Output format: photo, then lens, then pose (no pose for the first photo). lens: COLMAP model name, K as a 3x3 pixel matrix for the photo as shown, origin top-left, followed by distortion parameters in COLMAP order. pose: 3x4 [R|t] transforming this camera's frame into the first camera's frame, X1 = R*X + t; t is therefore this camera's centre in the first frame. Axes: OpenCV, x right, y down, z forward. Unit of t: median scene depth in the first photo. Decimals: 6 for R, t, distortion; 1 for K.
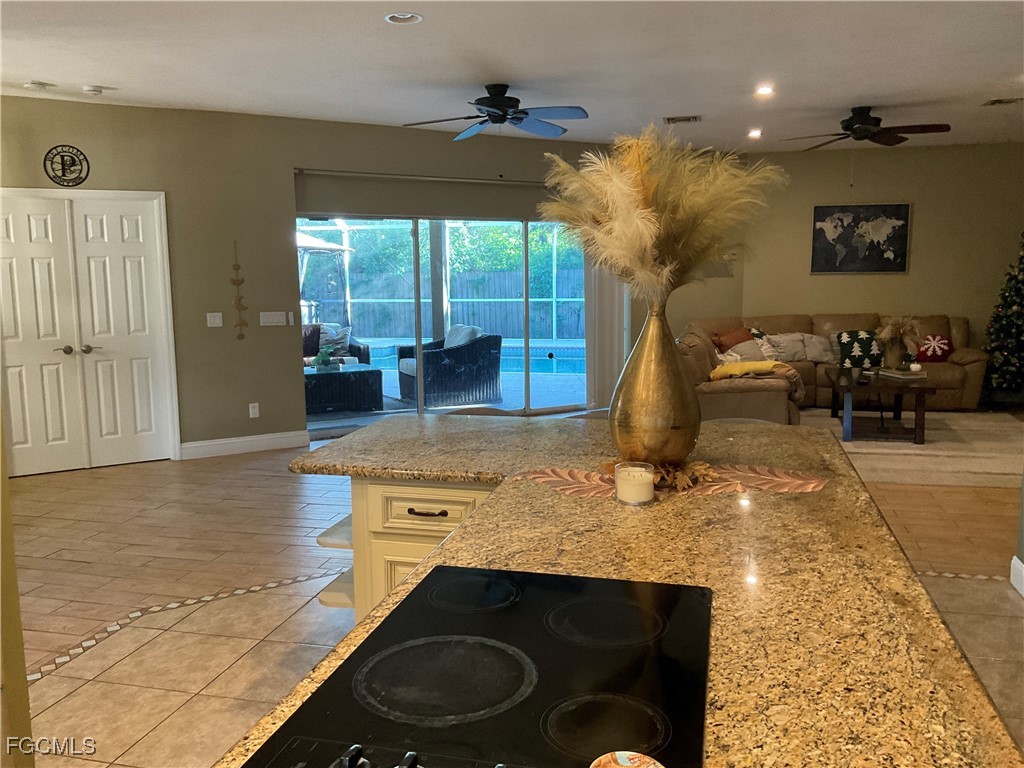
lens RADIAL K [[849.5, 0, 519.8], [0, 849.5, 394.2], [0, 0, 1]] dist [0.080966, -0.159221]
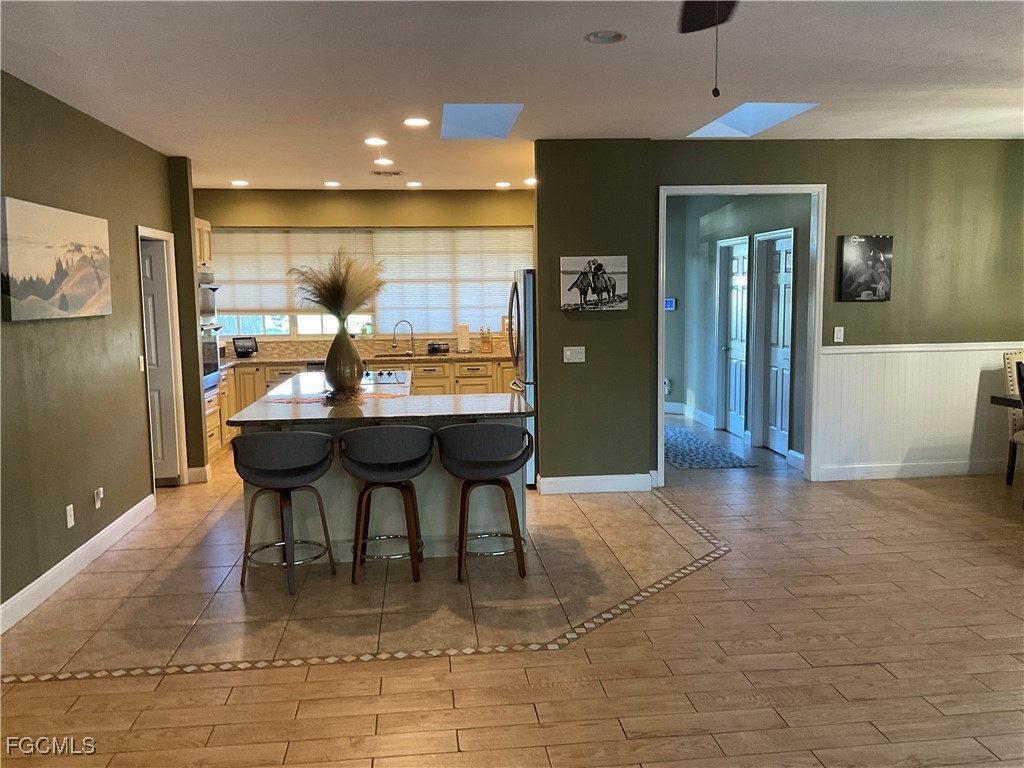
lens RADIAL K [[849.5, 0, 507.3], [0, 849.5, 386.2], [0, 0, 1]] dist [0.080966, -0.159221]
pose [[-0.943798, 0.062320, -0.324593, 0.330540], [-0.023635, 0.966825, 0.254344, -0.357954], [0.329676, 0.247721, -0.911015, 2.198356]]
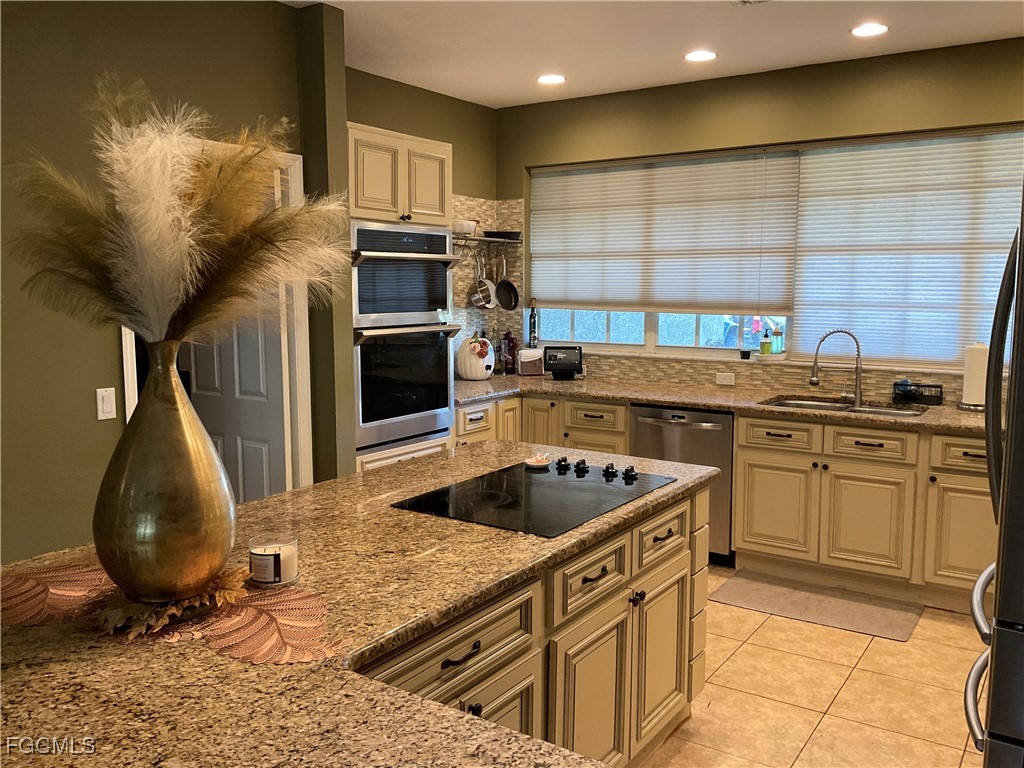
lens RADIAL K [[849.5, 0, 505.6], [0, 849.5, 384.4], [0, 0, 1]] dist [0.080966, -0.159221]
pose [[-0.934286, -0.029880, 0.355269, -0.222987], [0.065003, 0.965503, 0.252150, -0.155480], [-0.350547, 0.258674, -0.900114, 0.996878]]
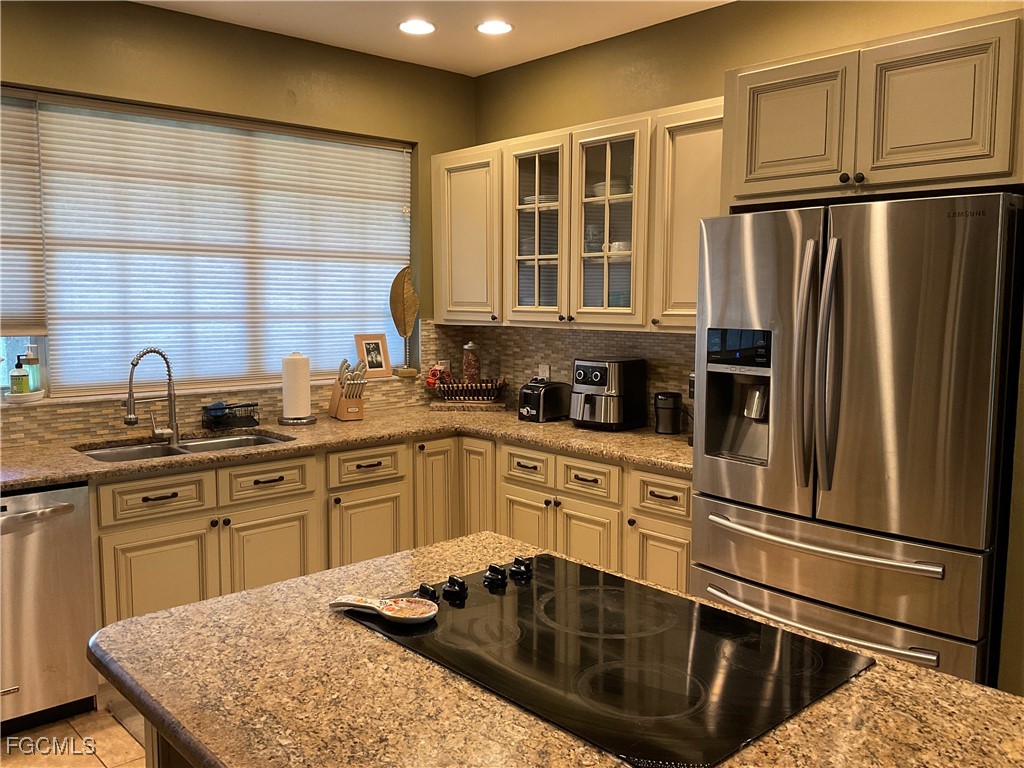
lens RADIAL K [[849.5, 0, 513.0], [0, 849.5, 386.6], [0, 0, 1]] dist [0.080966, -0.159221]
pose [[-0.553665, 0.098584, -0.826883, 0.360142], [-0.121235, 0.972846, 0.197163, -0.083401], [0.823867, 0.209409, -0.526679, 0.526152]]
